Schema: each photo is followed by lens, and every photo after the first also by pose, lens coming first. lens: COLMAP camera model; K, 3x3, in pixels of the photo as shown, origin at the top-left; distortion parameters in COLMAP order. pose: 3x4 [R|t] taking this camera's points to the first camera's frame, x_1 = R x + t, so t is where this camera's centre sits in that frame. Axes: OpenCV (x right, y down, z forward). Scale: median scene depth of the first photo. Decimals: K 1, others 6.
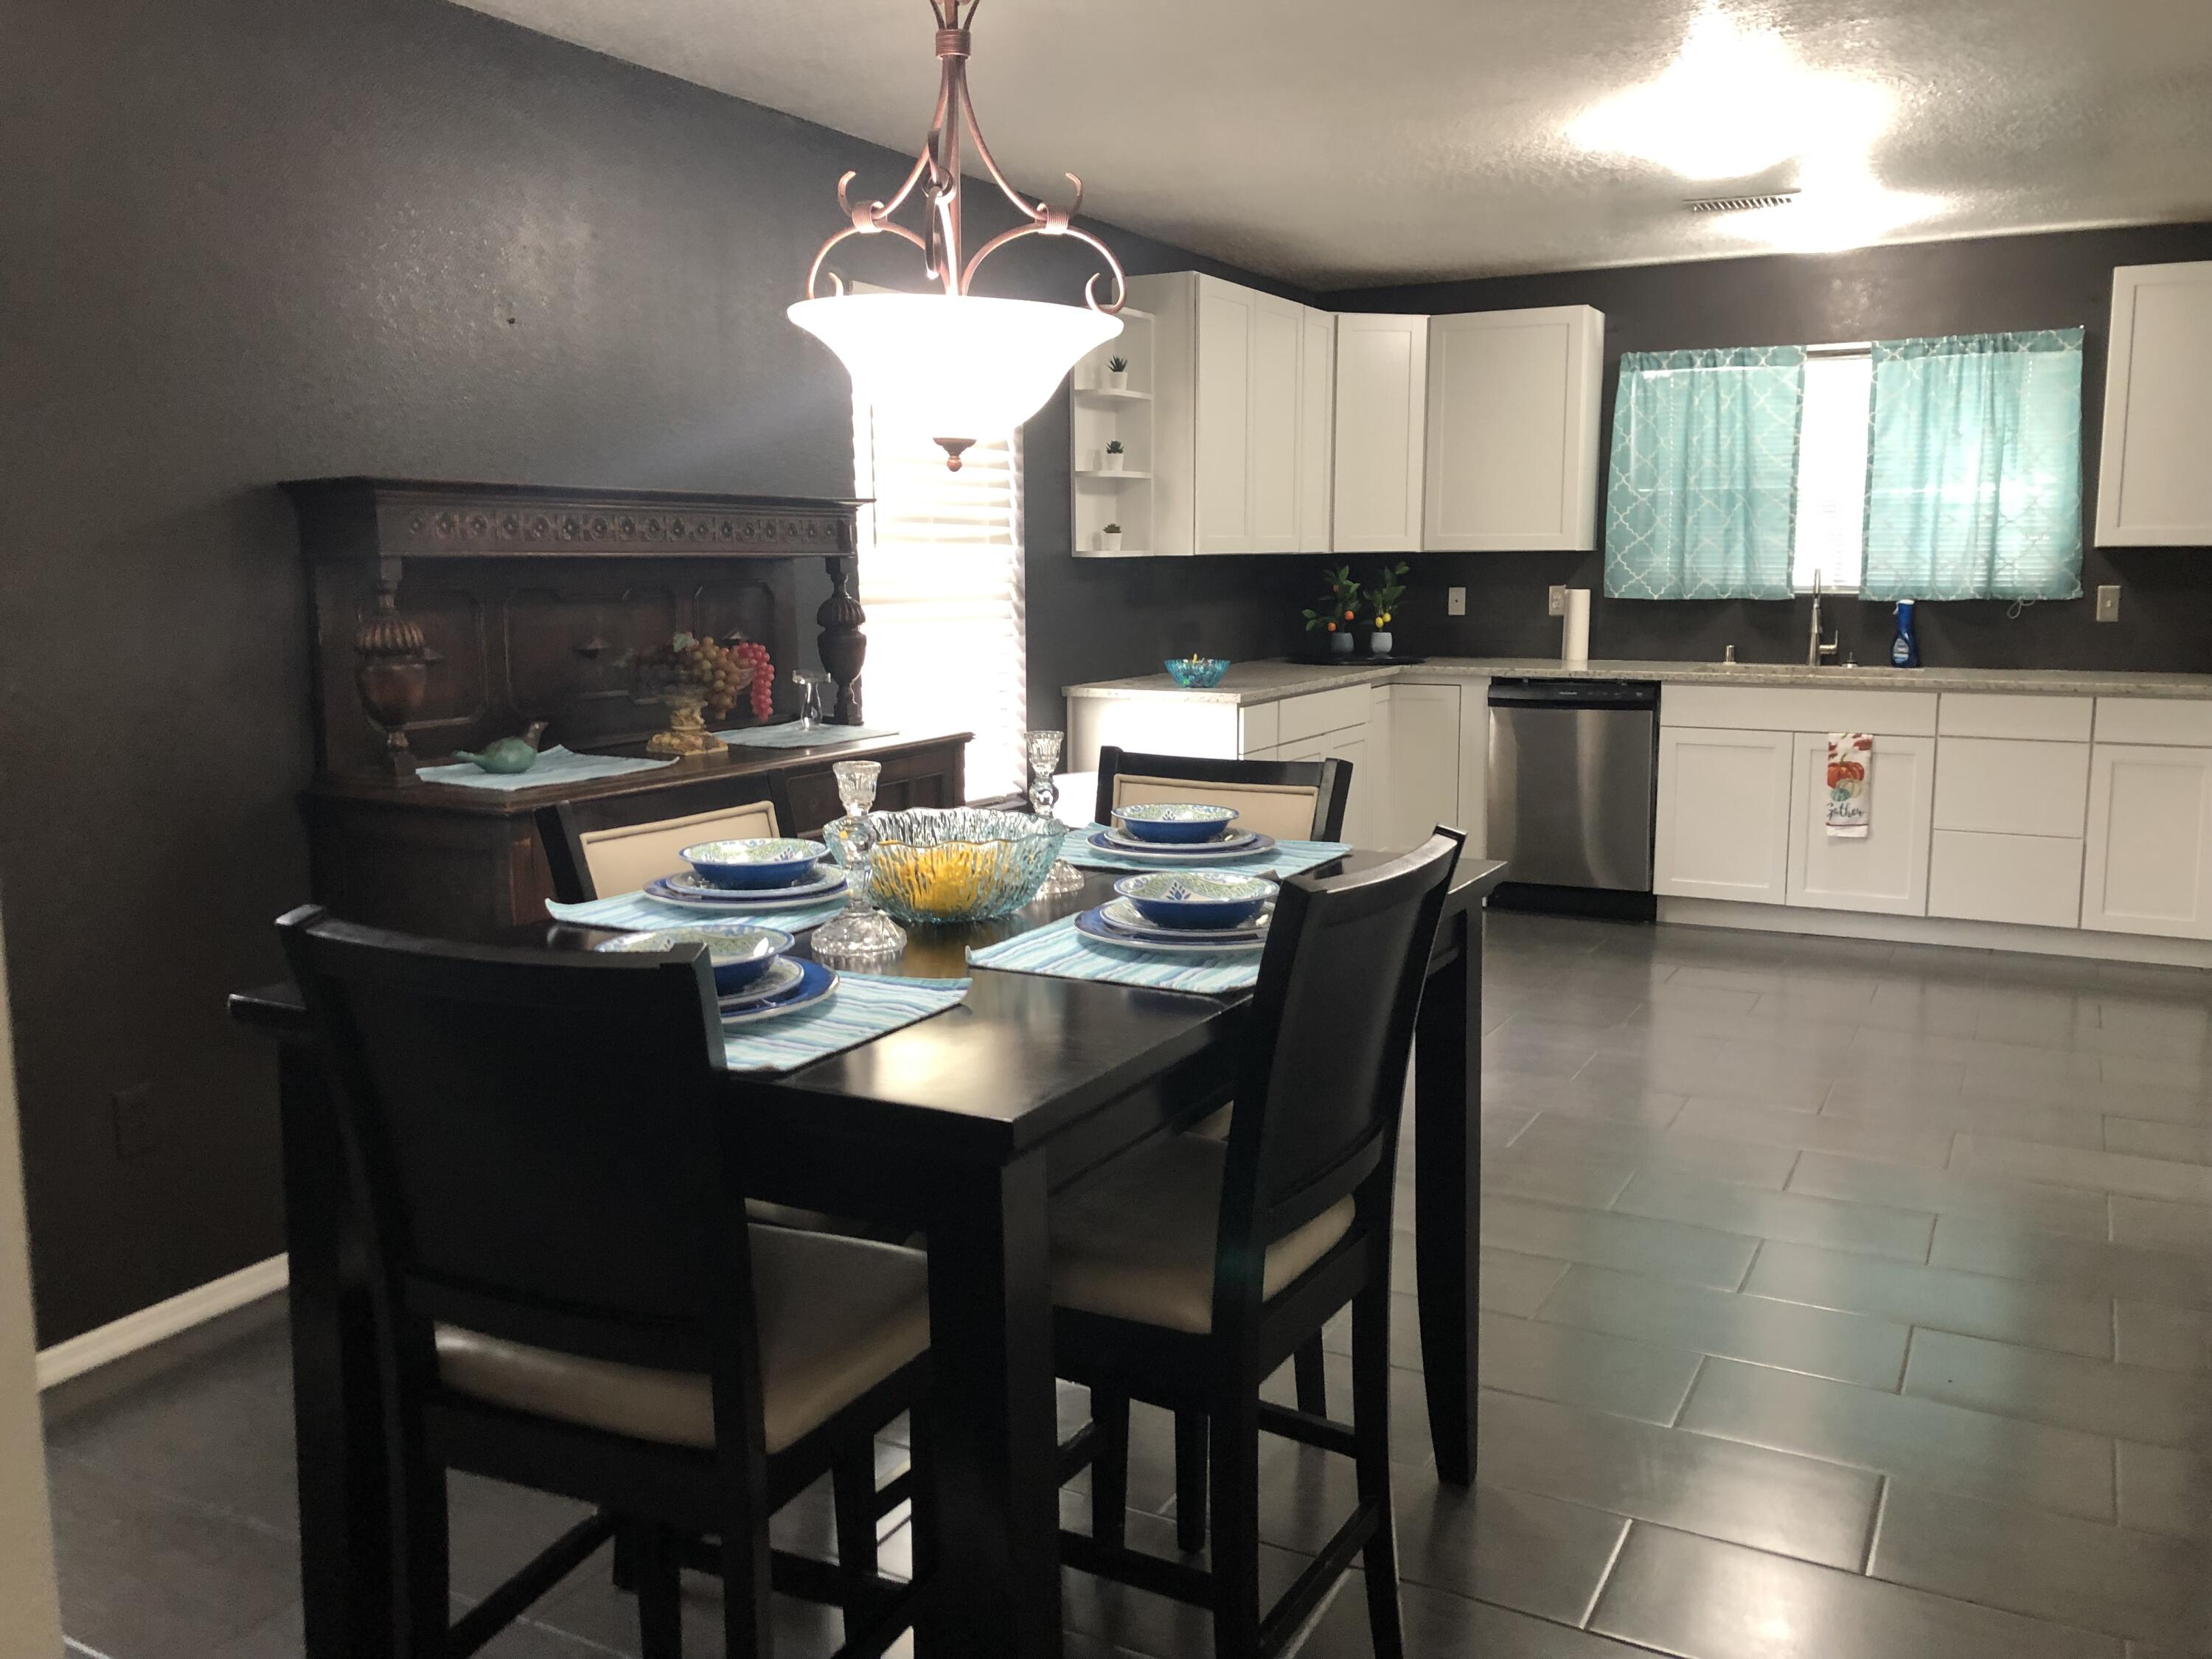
lens RADIAL K [[1795.9, 0, 1095.9], [0, 1795.9, 816.2], [0, 0, 1]] dist [0.032248, -0.045352]
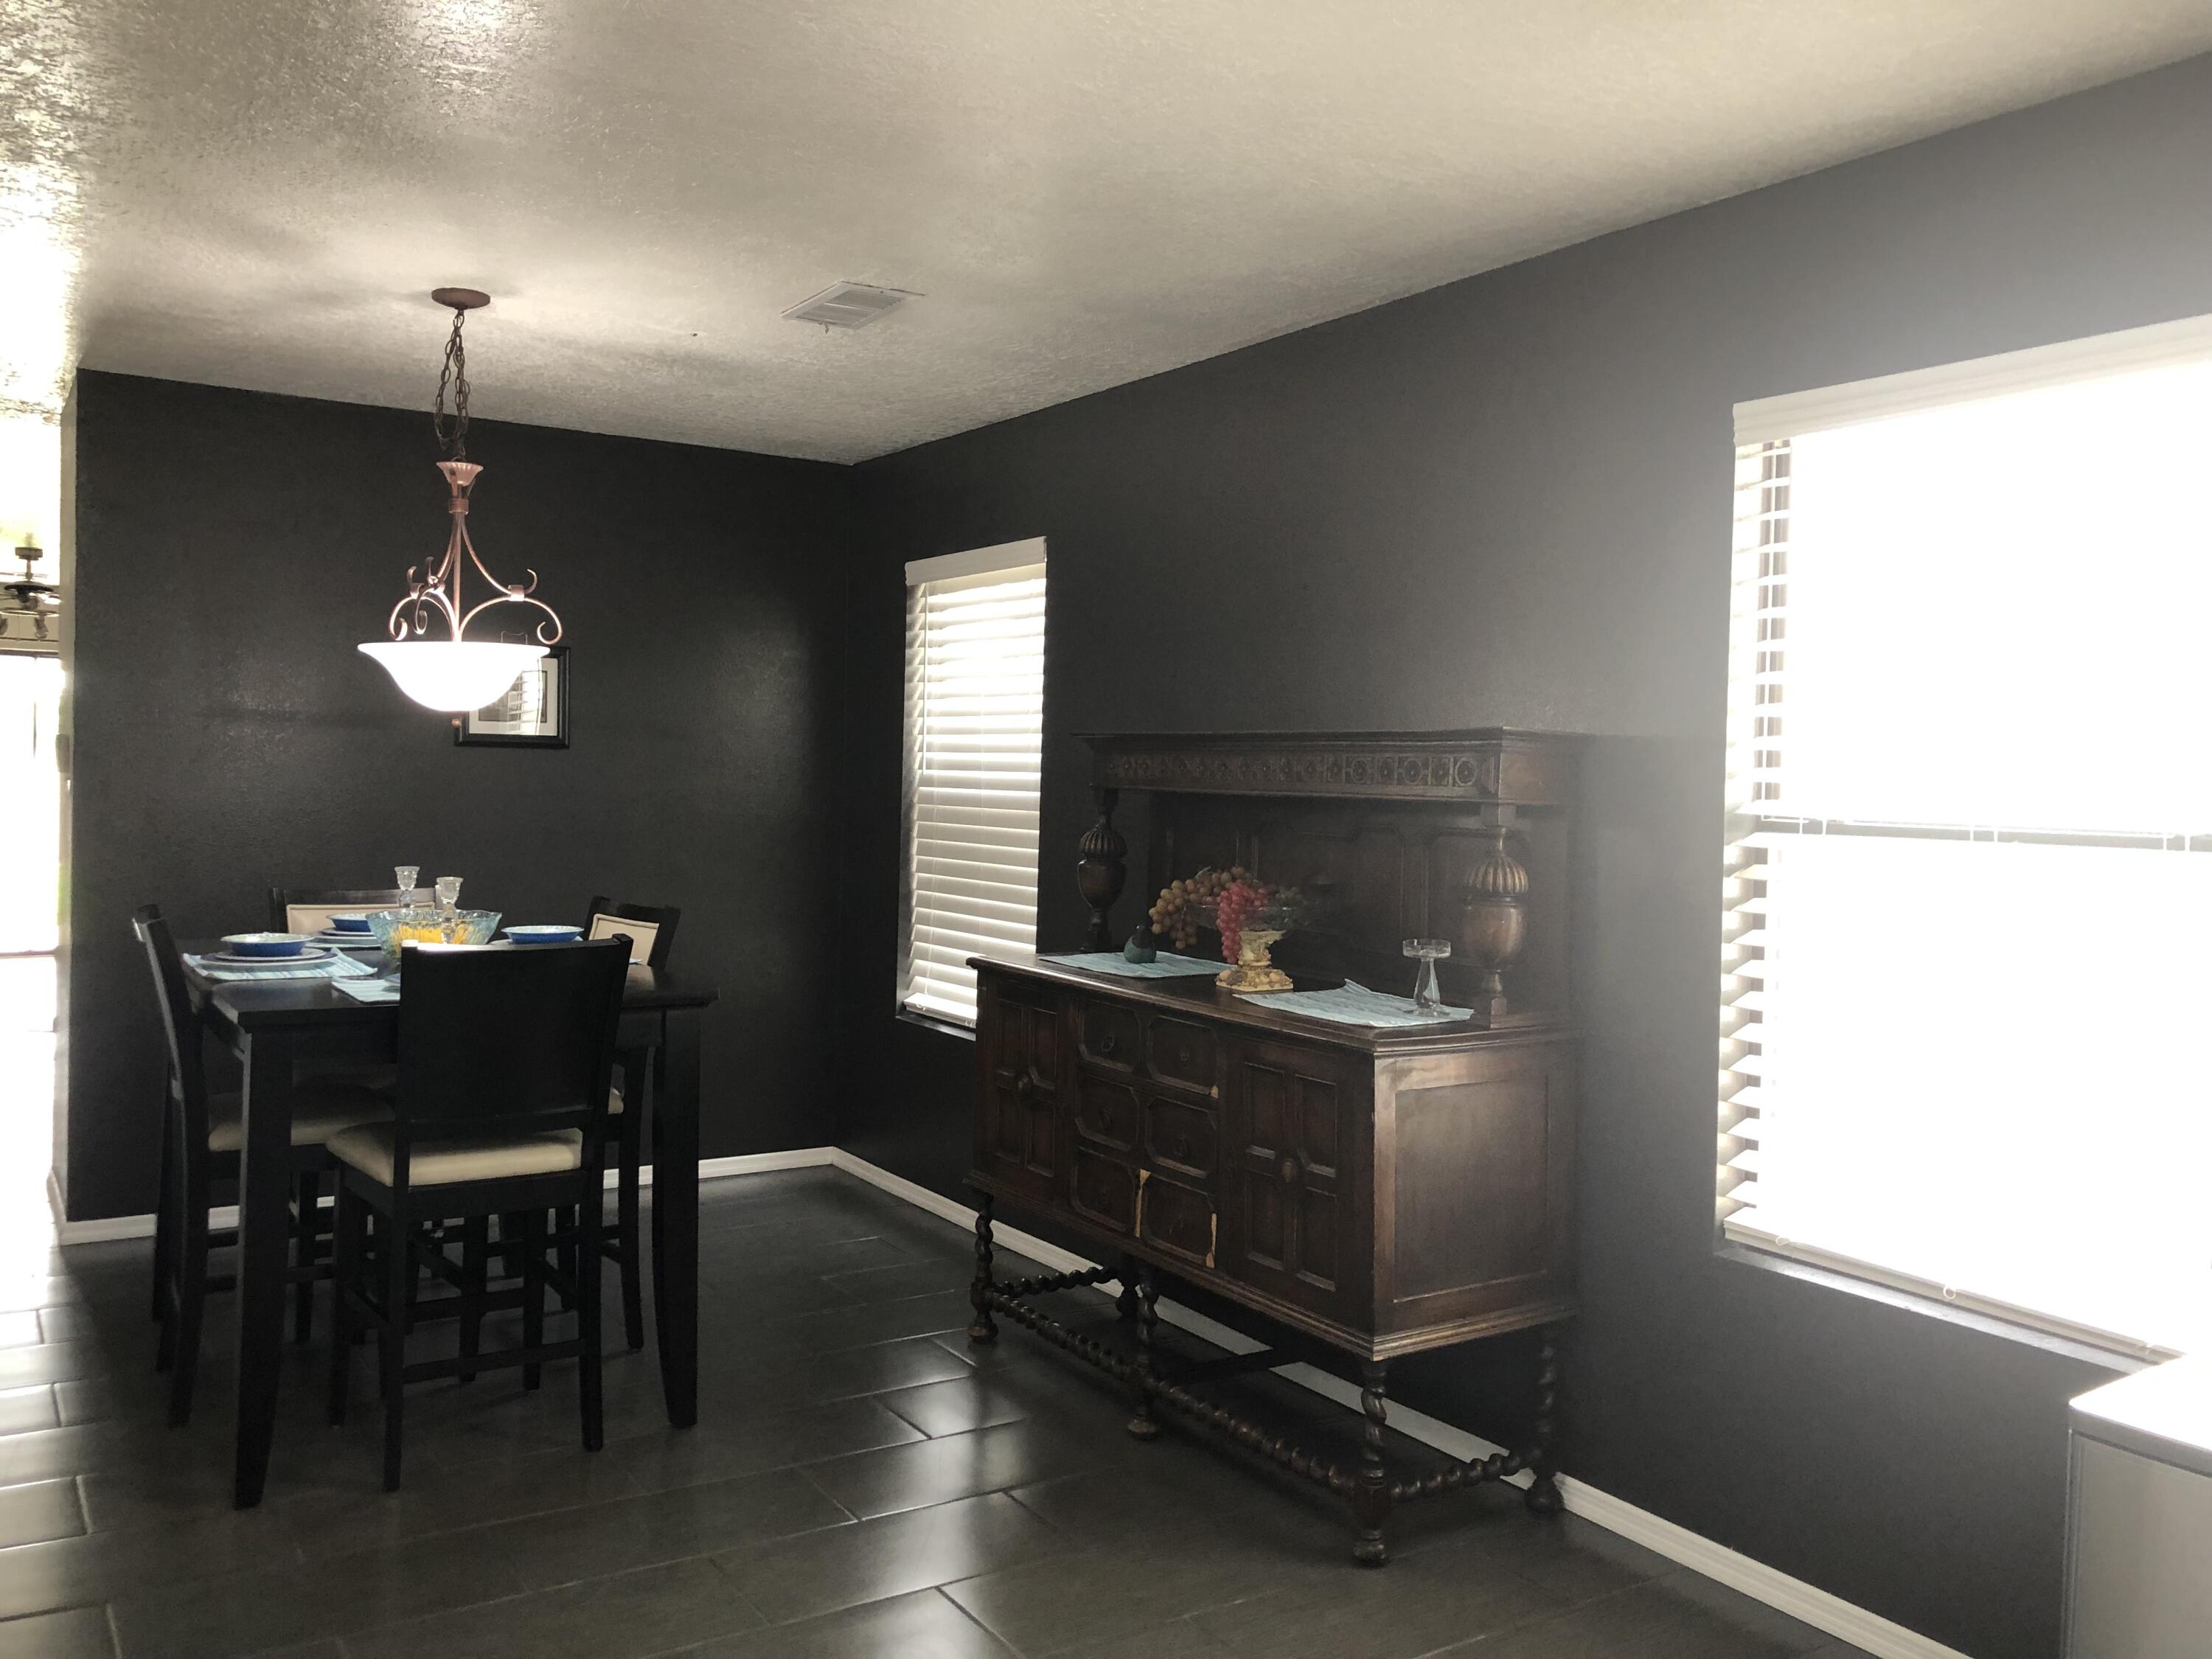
lens RADIAL K [[1793.2, 0, 1098.1], [0, 1793.2, 813.7], [0, 0, 1]] dist [0.111190, -0.324108]
pose [[-0.492907, 0.019917, -0.869854, 0.448148], [-0.140134, 0.984869, 0.101959, -0.144247], [0.858723, 0.172152, -0.482657, 0.905649]]
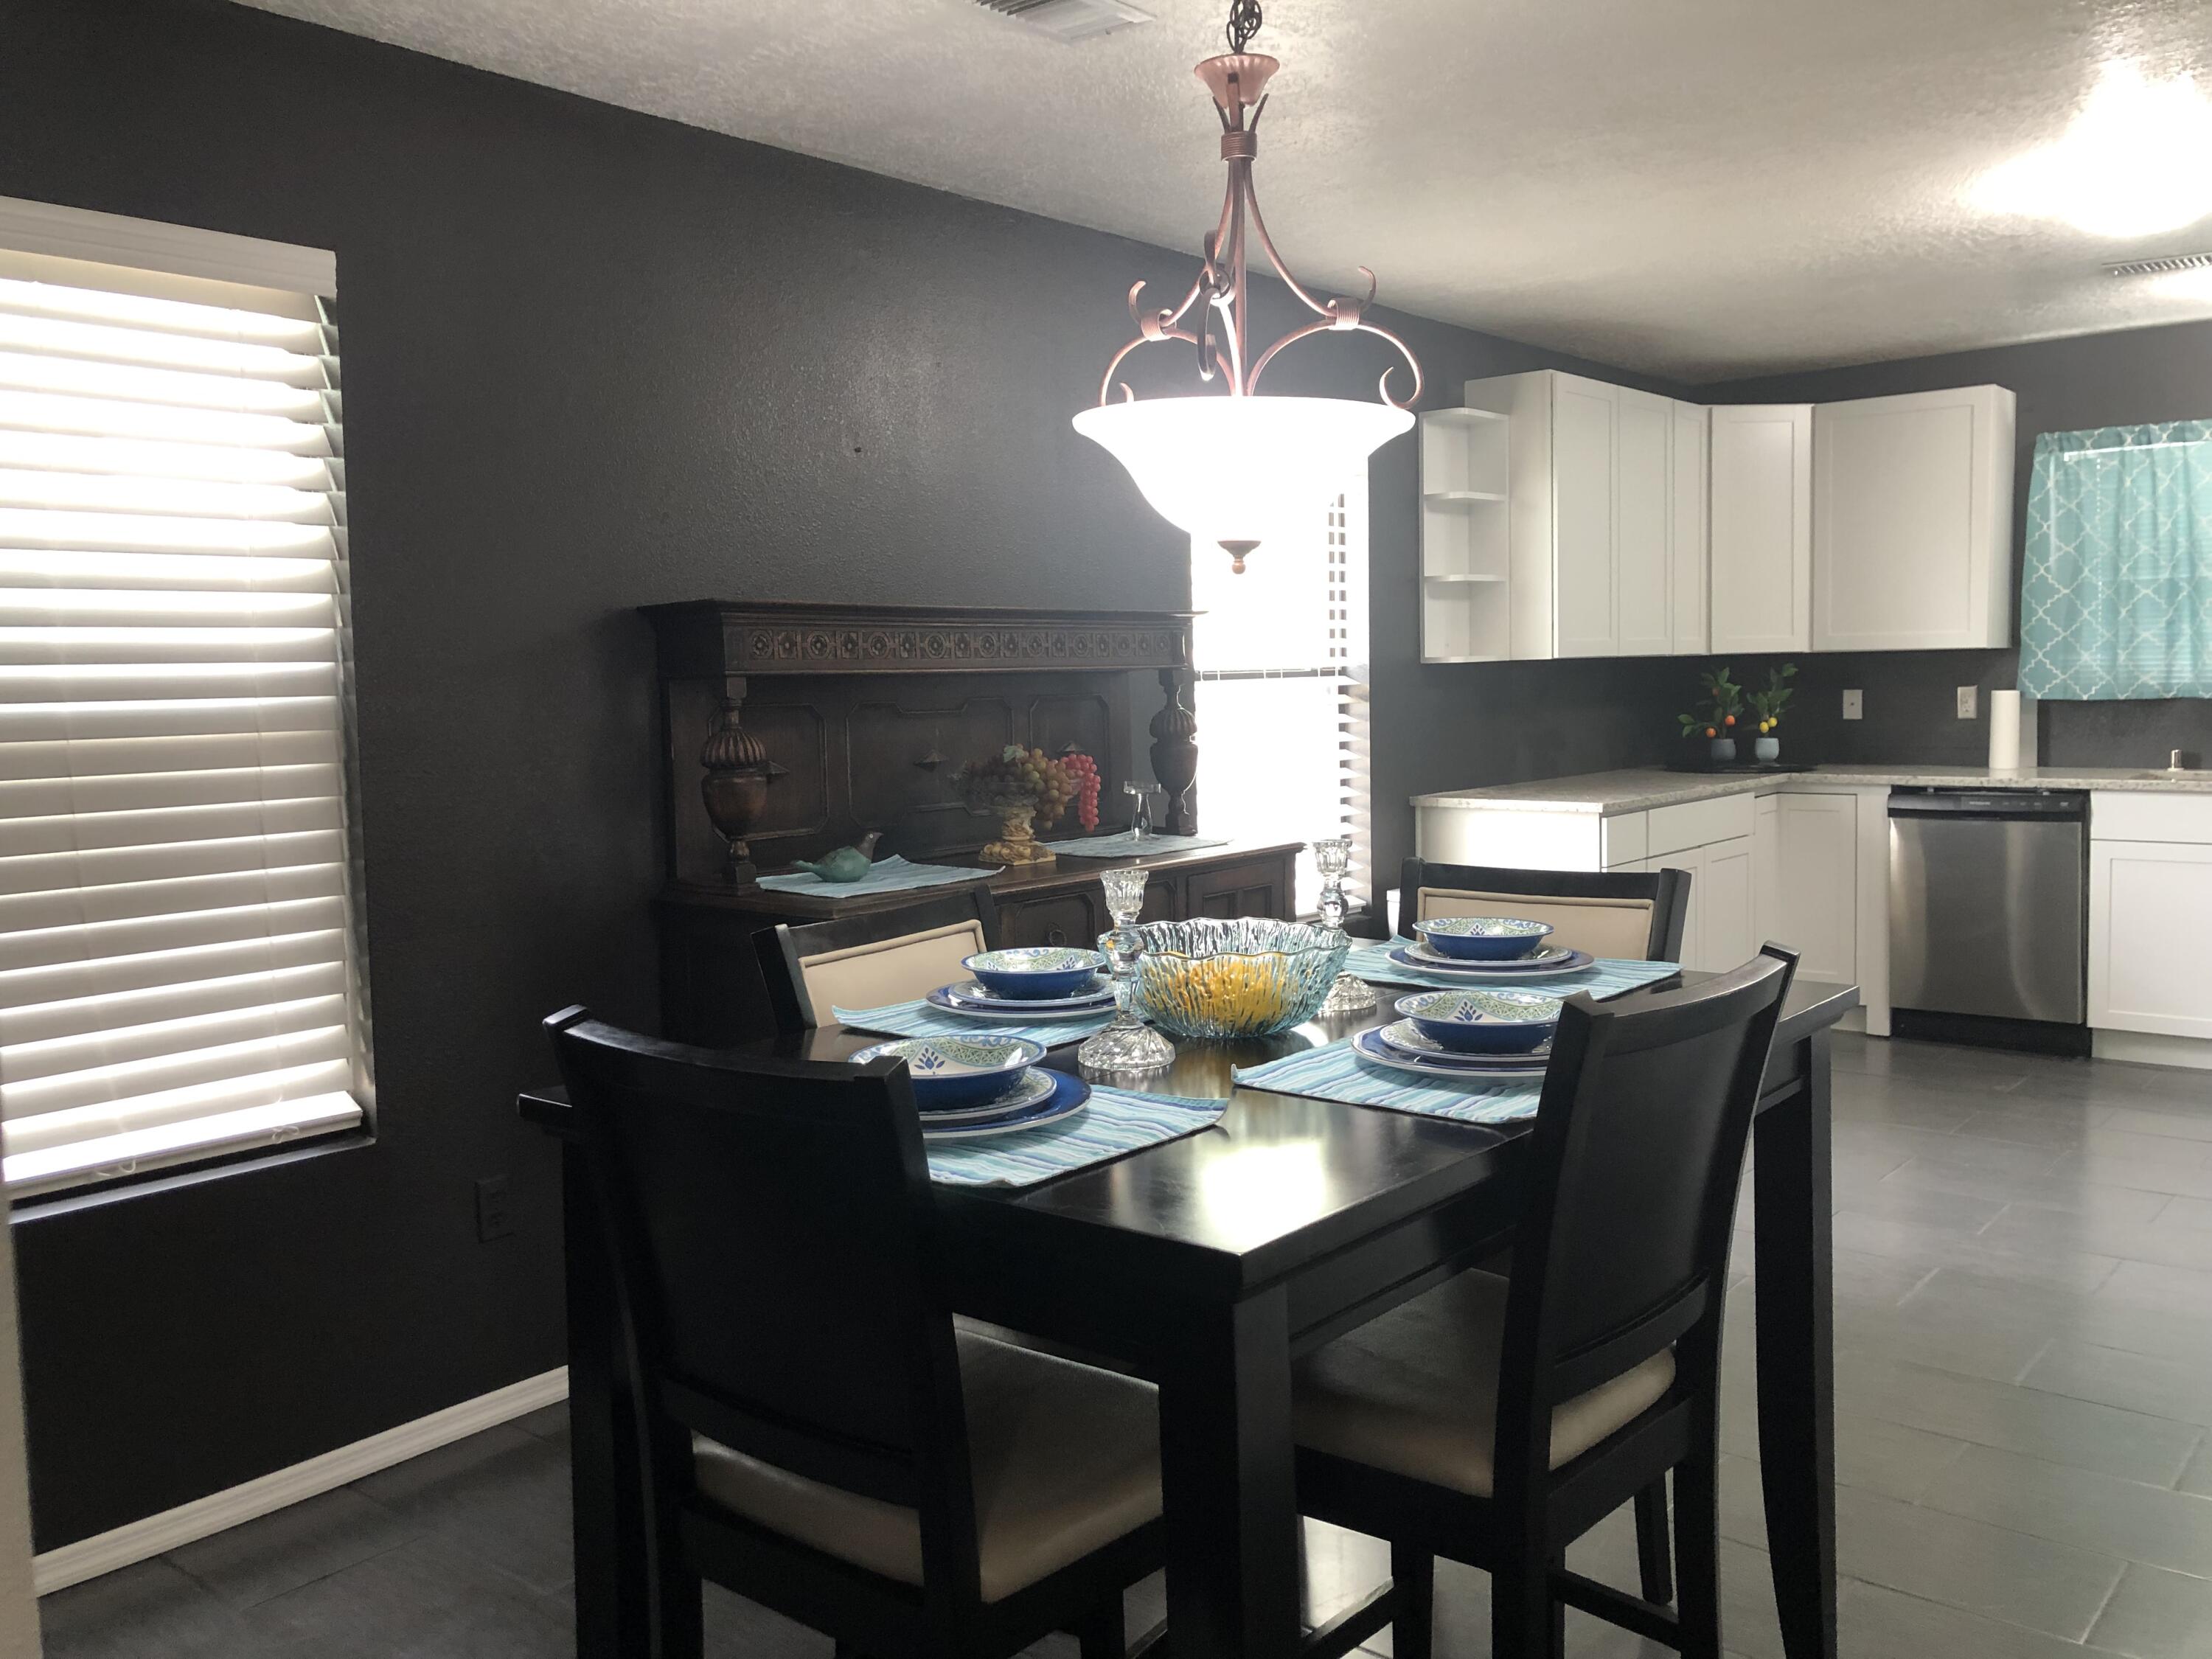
lens RADIAL K [[1795.9, 0, 1095.9], [0, 1795.9, 816.2], [0, 0, 1]] dist [0.032248, -0.045352]
pose [[0.977340, -0.001432, -0.211669, 0.020145], [-0.011910, 0.998021, -0.061745, 0.000340], [0.211339, 0.062867, 0.975389, 0.015597]]
